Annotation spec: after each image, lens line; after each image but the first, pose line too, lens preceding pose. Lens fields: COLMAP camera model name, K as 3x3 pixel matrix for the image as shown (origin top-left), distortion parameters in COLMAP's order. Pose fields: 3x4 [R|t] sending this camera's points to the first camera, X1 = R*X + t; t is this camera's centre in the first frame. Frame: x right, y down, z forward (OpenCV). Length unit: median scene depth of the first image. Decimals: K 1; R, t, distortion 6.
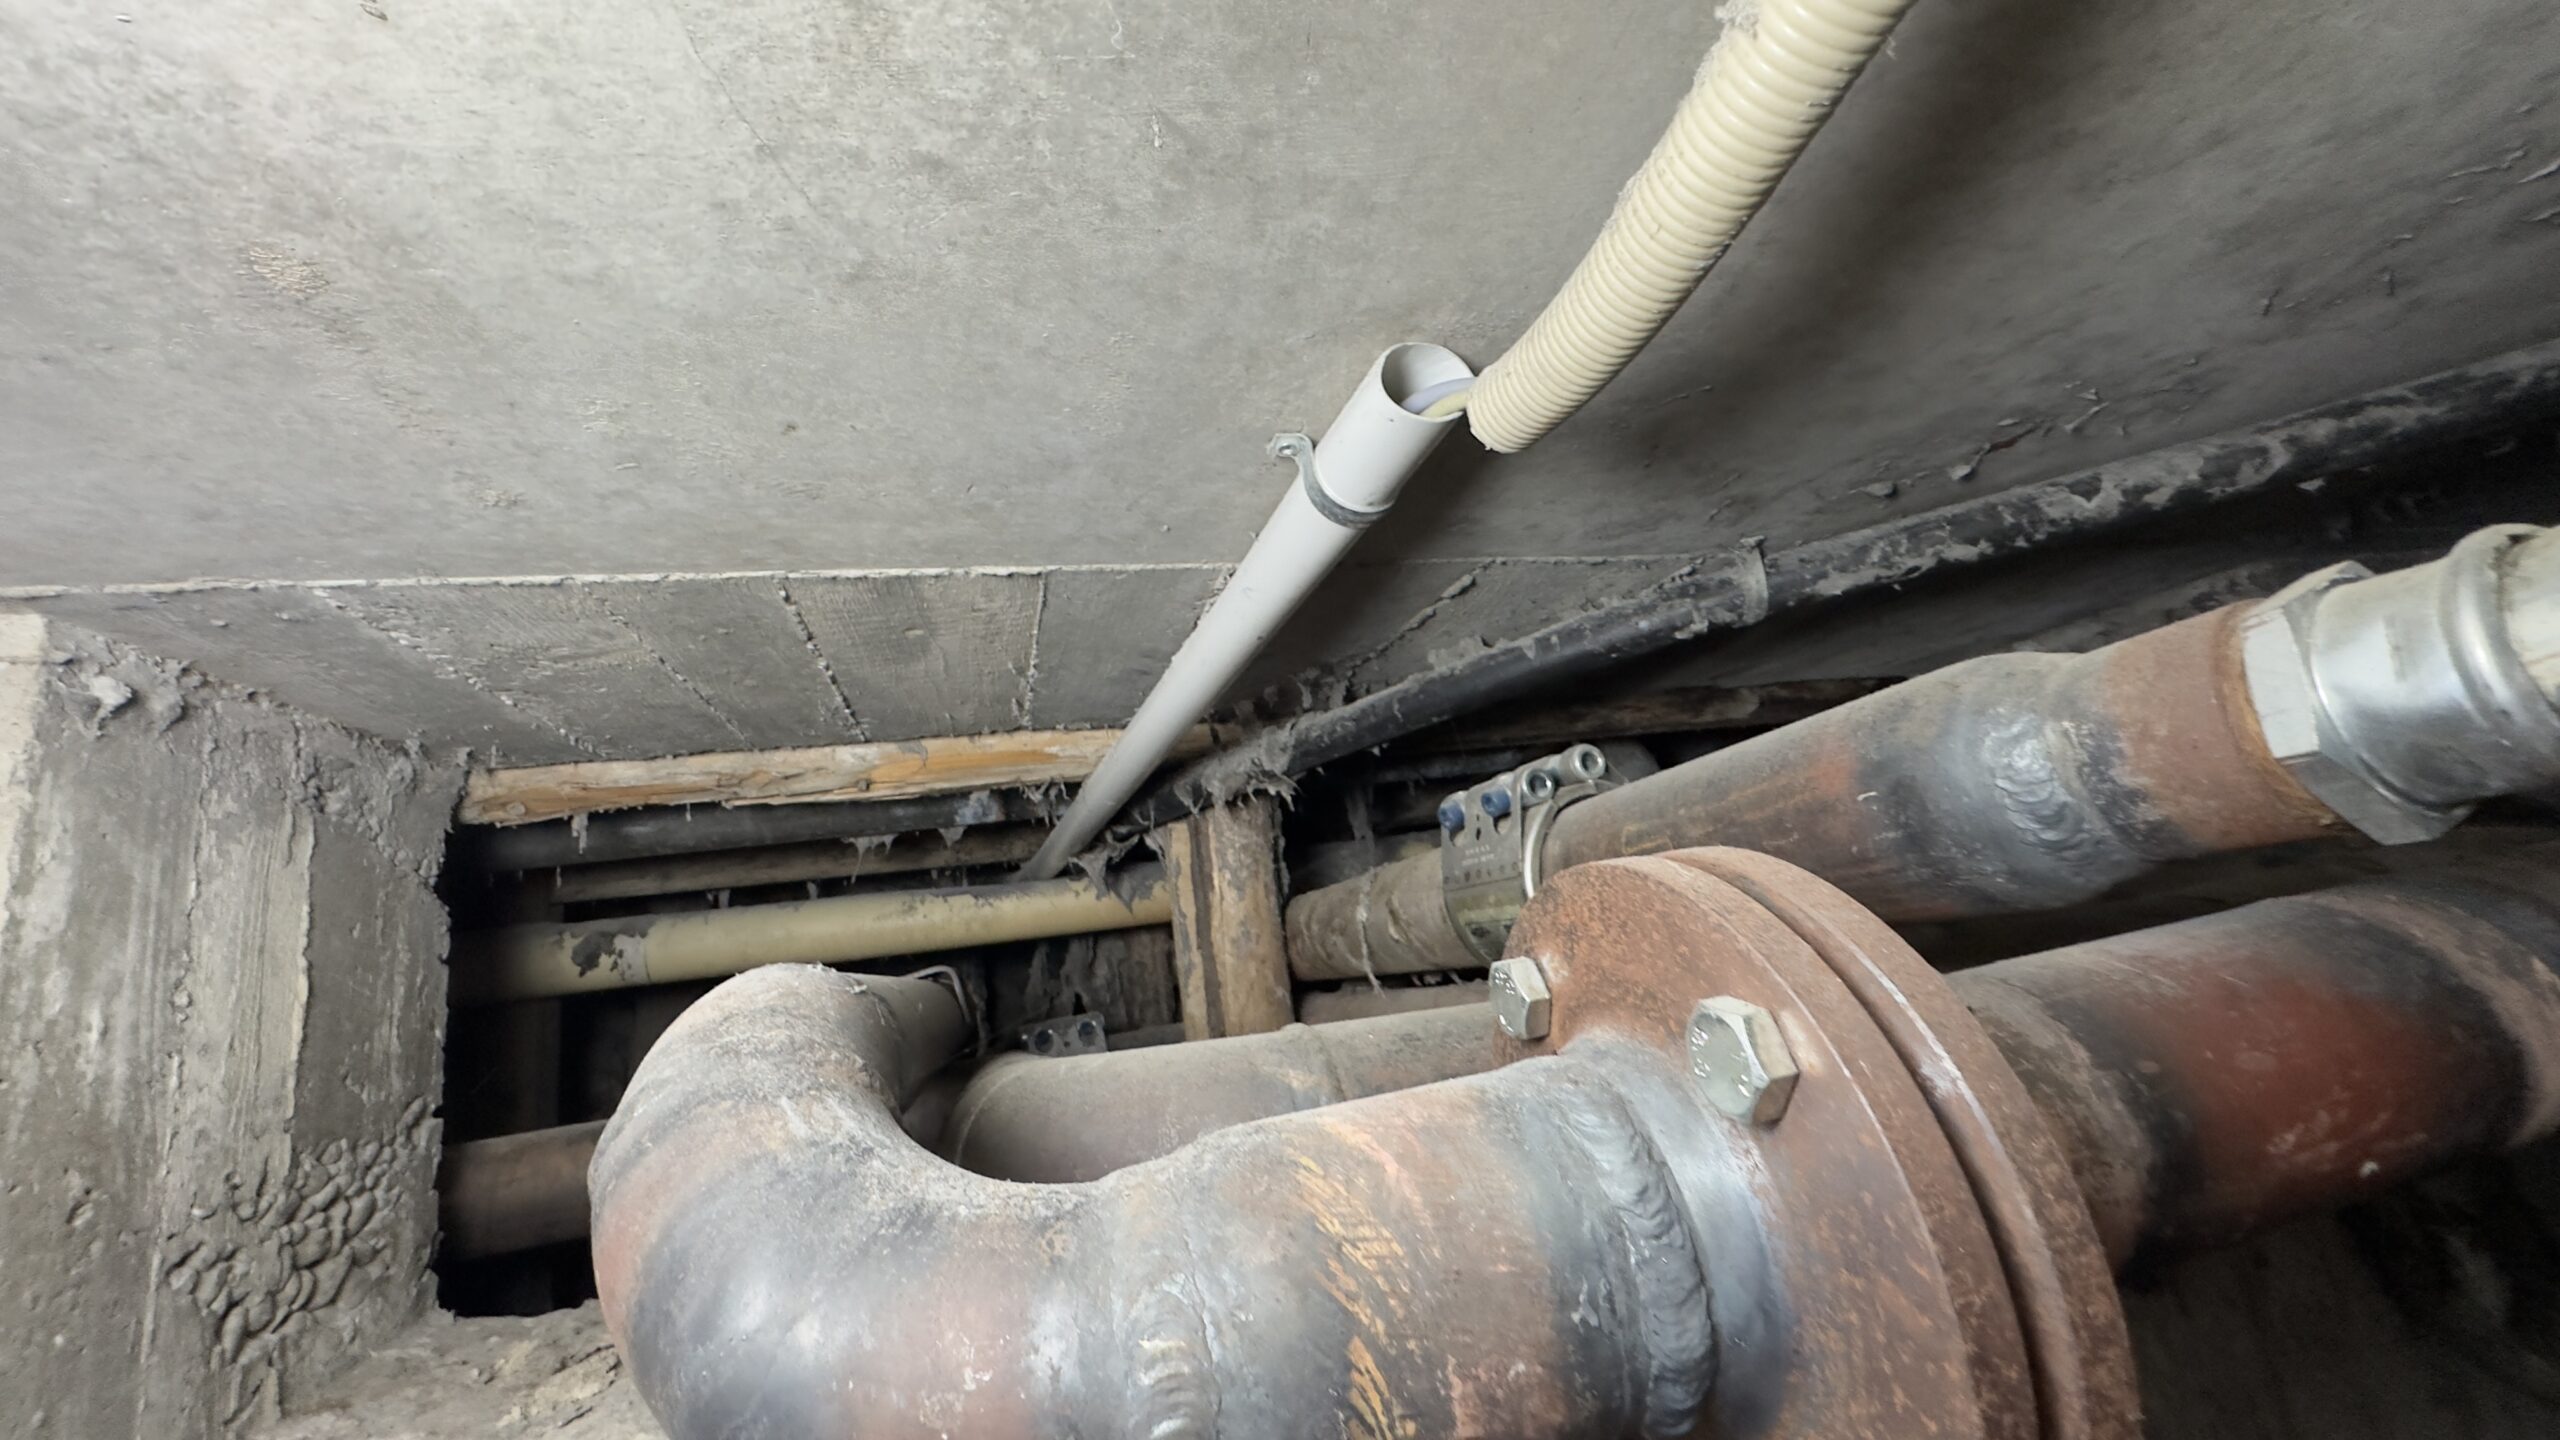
lens RADIAL K [[1007.0, 0, 1277.7], [0, 1007.0, 714.4], [0, 0, 1]] dist [-0.005120, 0.000766]
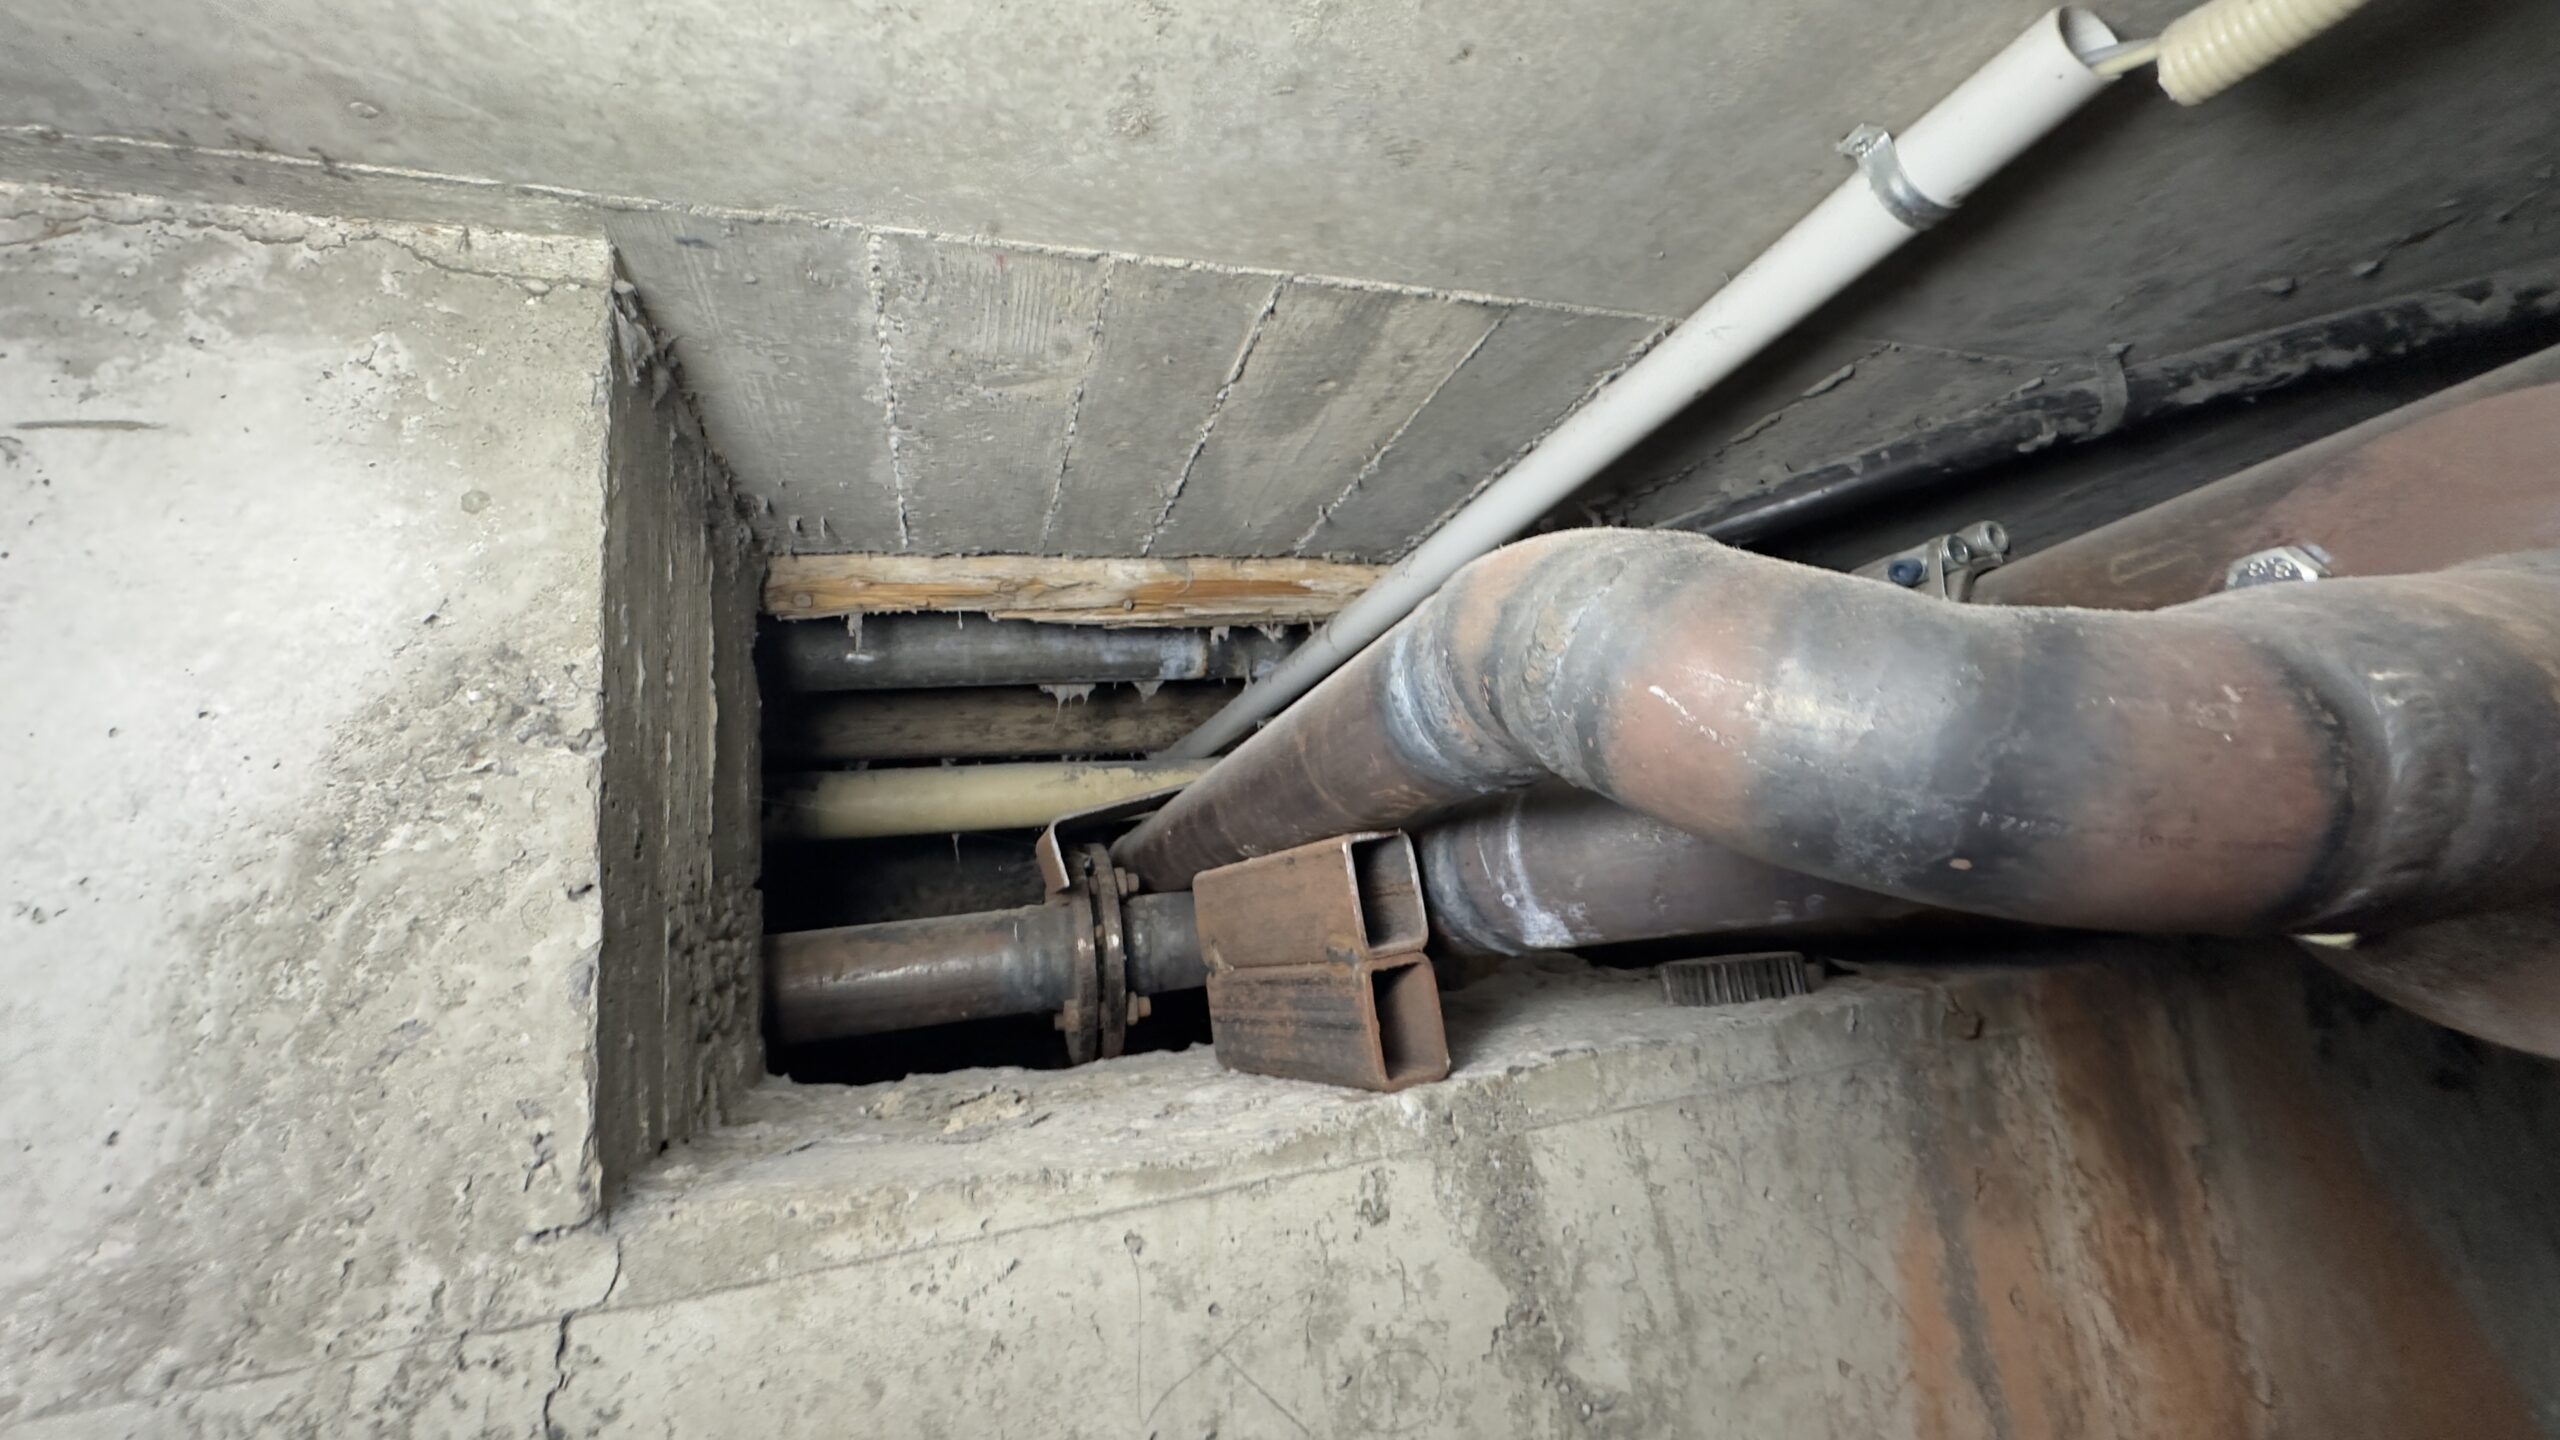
lens RADIAL K [[1007.0, 0, 1281.4], [0, 1007.0, 720.3], [0, 0, 1]] dist [-0.005120, 0.000766]
pose [[0.998915, 0.036623, 0.028771, -0.396085], [-0.037444, 0.998892, 0.028513, 0.210049], [-0.027695, -0.029560, 0.999179, -0.006103]]
